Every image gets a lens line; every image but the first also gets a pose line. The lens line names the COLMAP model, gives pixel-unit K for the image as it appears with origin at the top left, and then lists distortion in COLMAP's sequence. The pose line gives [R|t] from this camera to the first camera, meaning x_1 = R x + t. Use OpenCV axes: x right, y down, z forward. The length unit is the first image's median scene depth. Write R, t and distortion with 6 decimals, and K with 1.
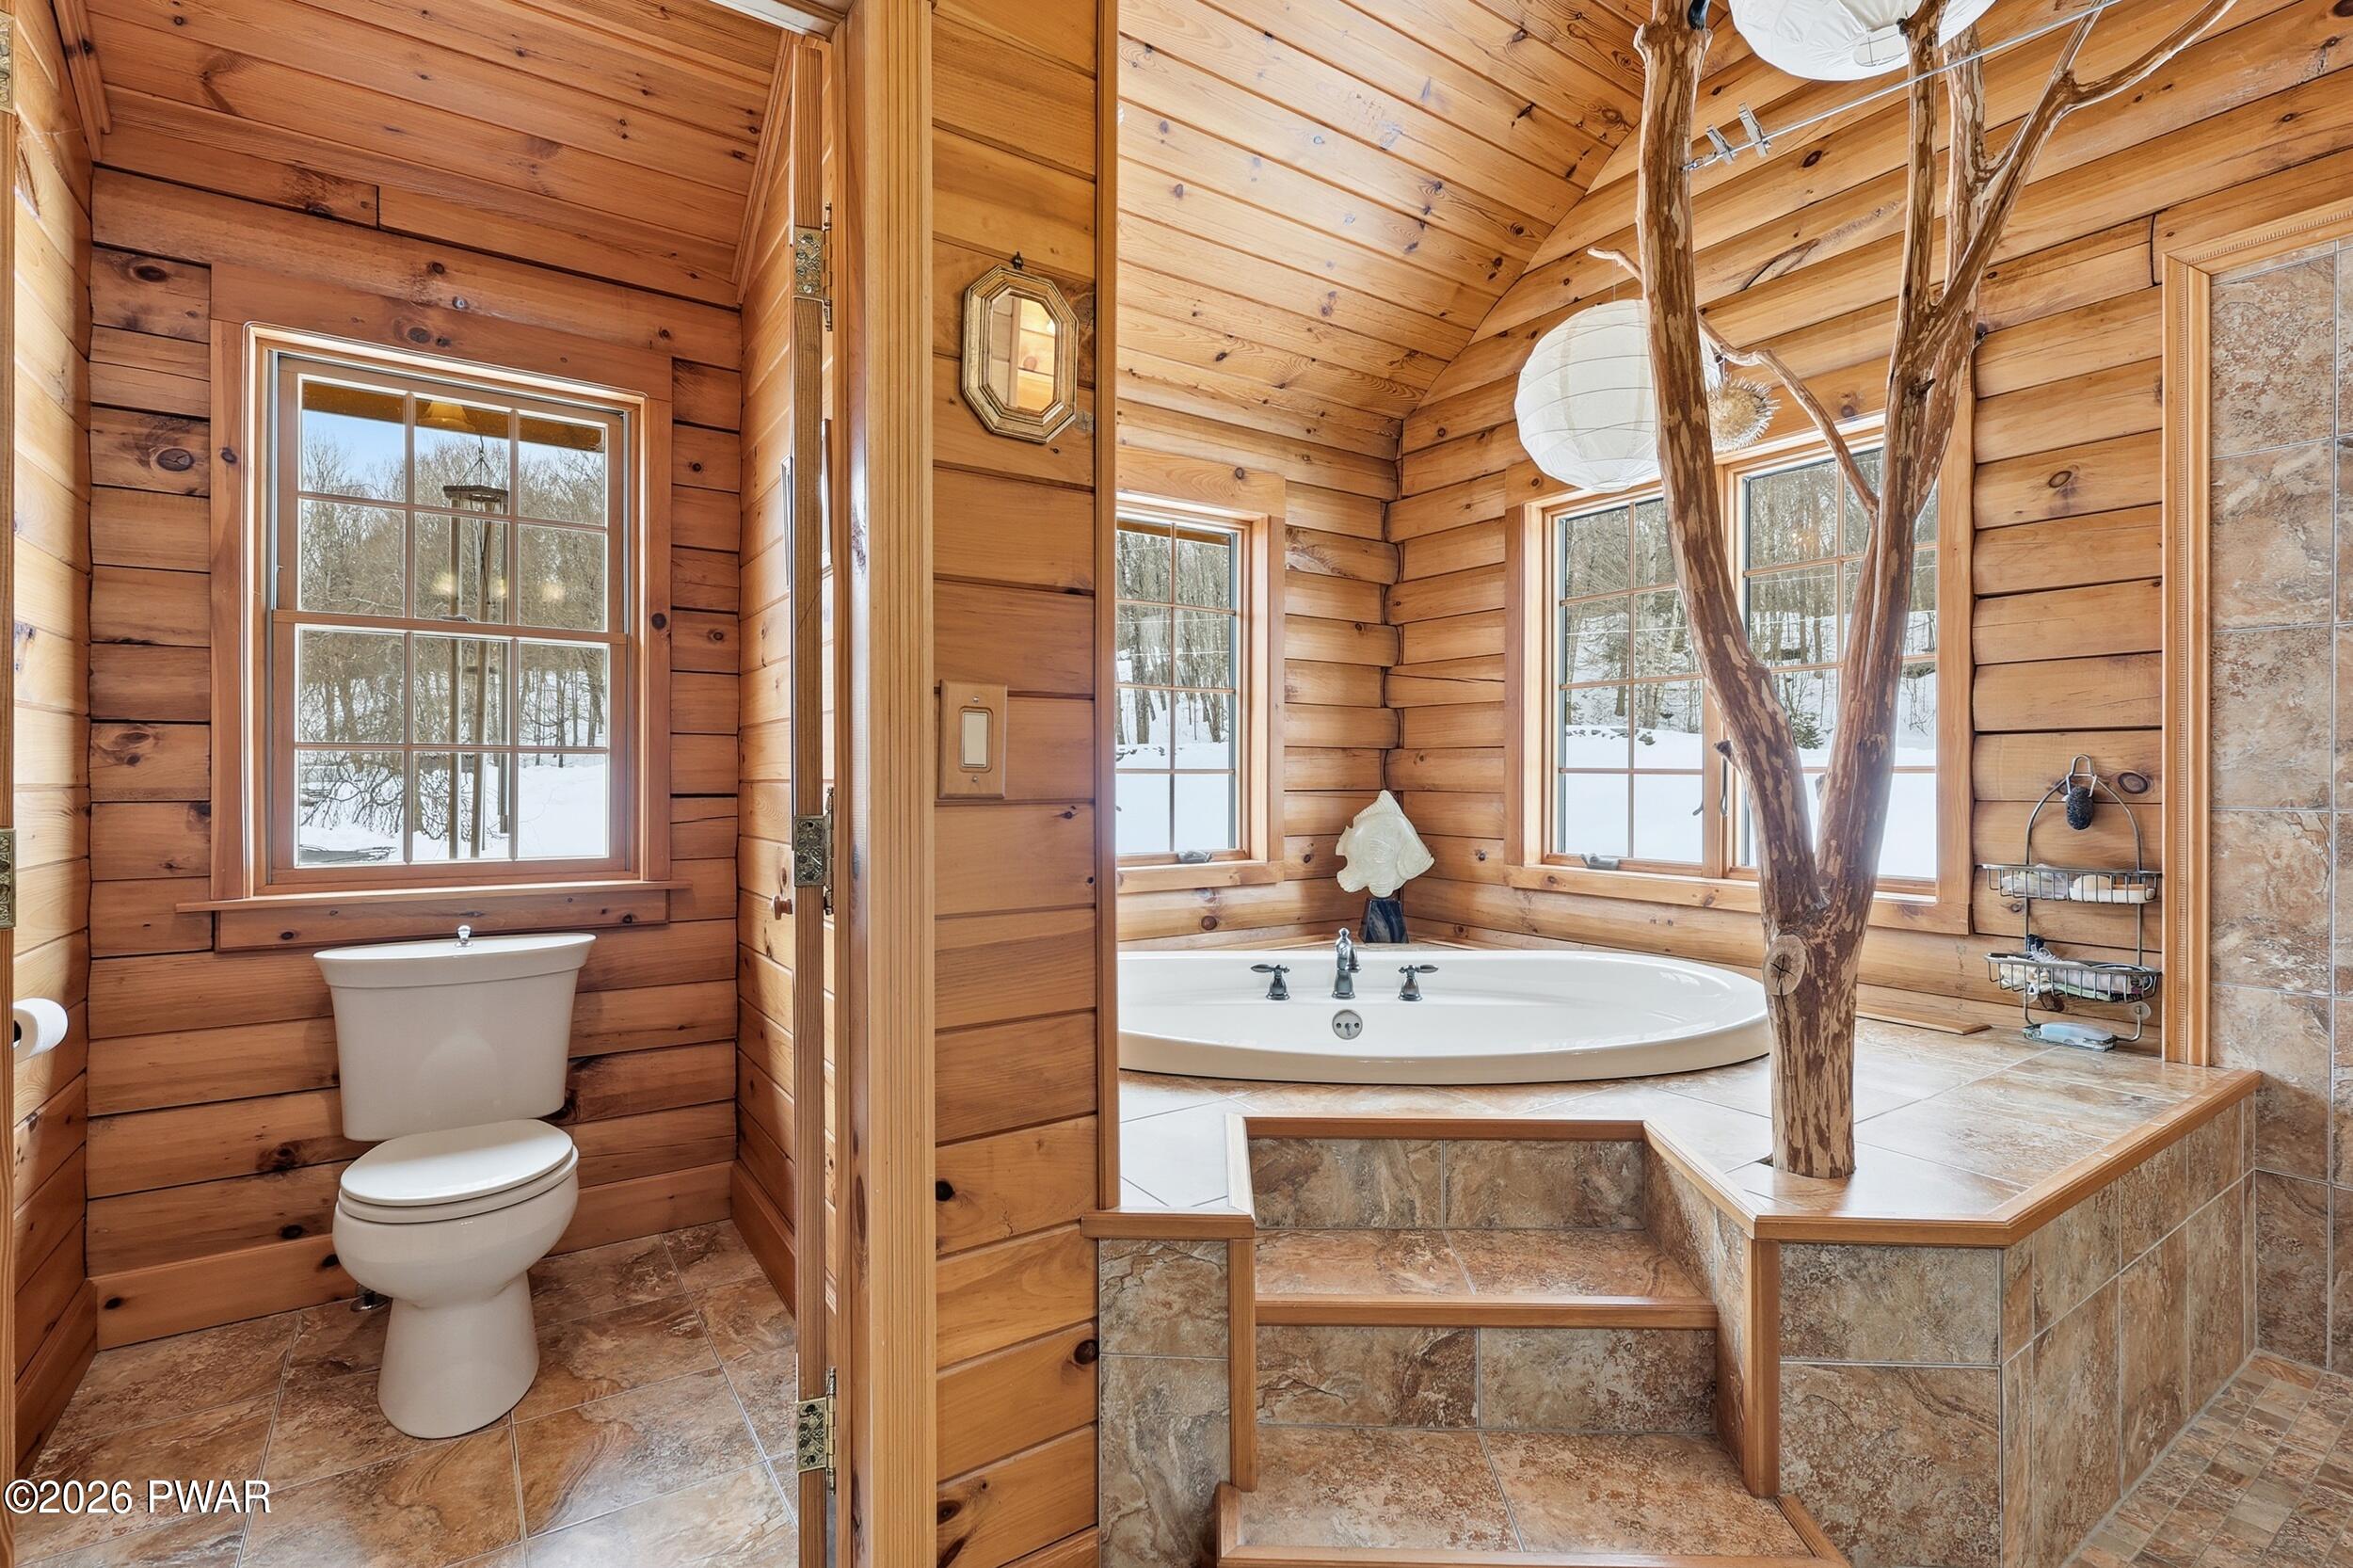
lens RADIAL K [[1092.0, 0, 1175.4], [0, 1092.0, 775.5], [0, 0, 1]] dist [-0.004787, 0.002578]
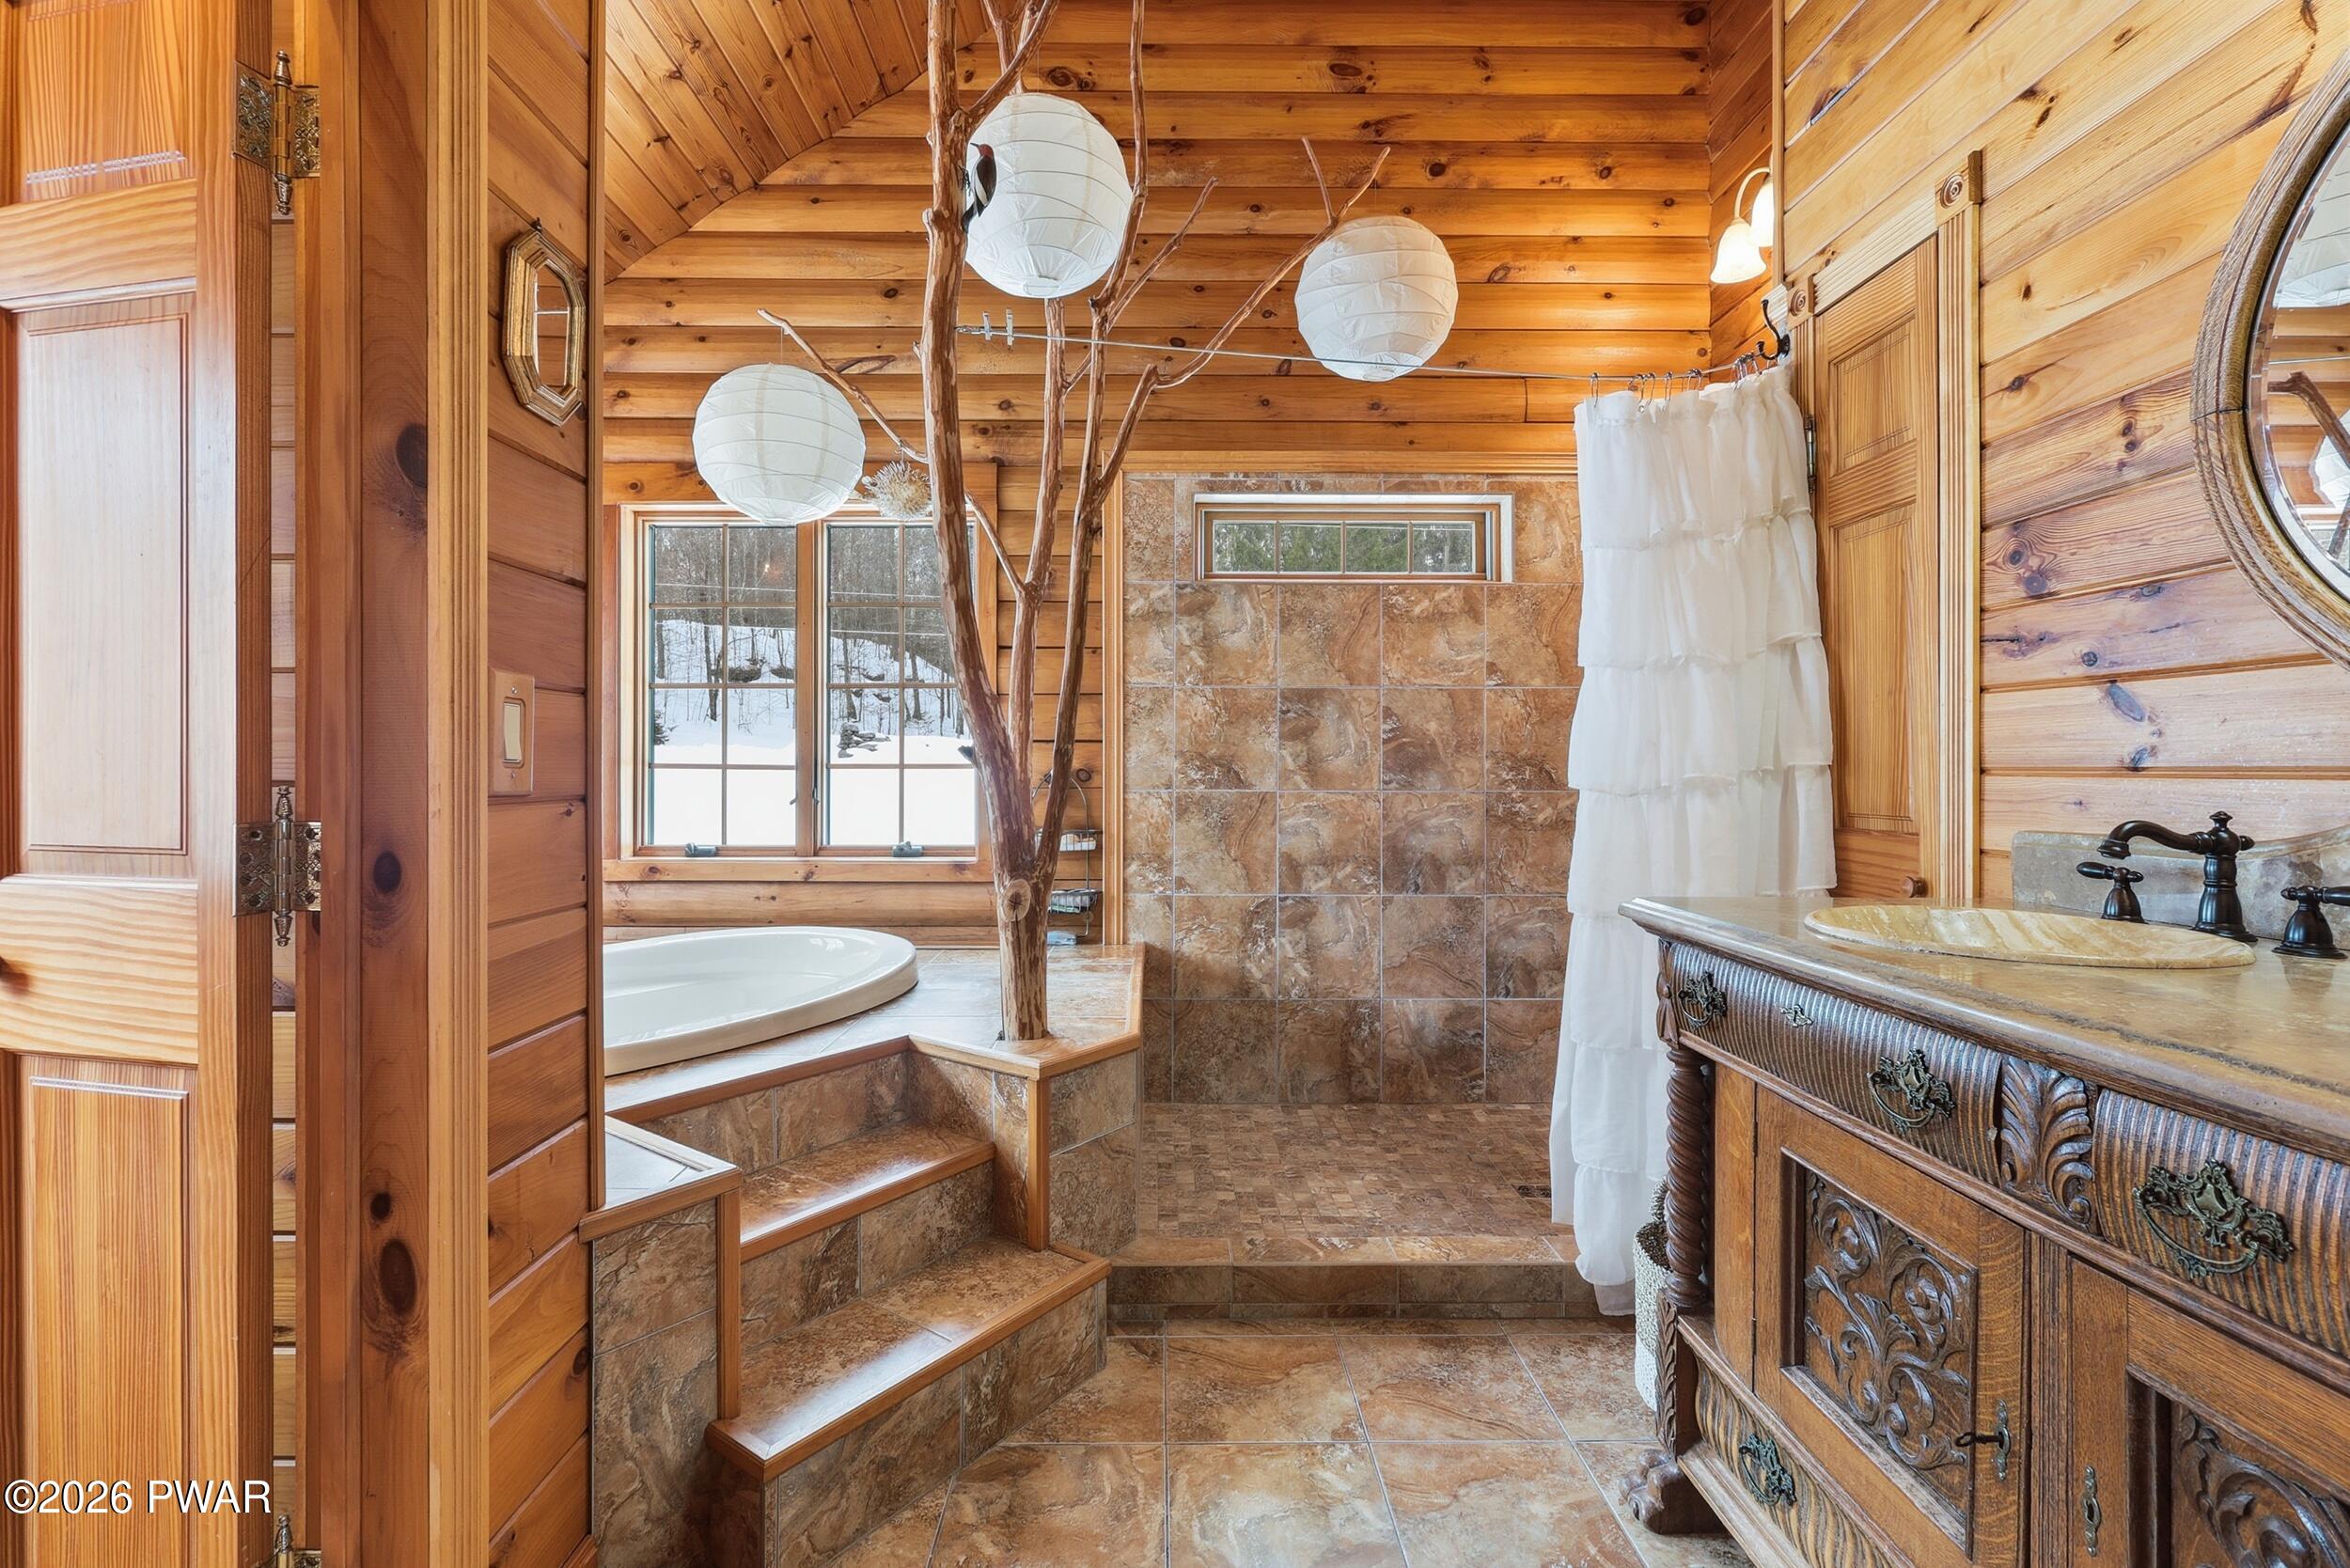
lens RADIAL K [[1090.6, 0, 1173.9], [0, 1090.6, 773.0], [0, 0, 1]] dist [-0.004787, 0.002578]
pose [[0.548073, -0.002452, 0.836427, -0.424446], [0.000150, 0.999996, 0.002834, -0.001024], [-0.836430, -0.001427, 0.548071, 0.014978]]
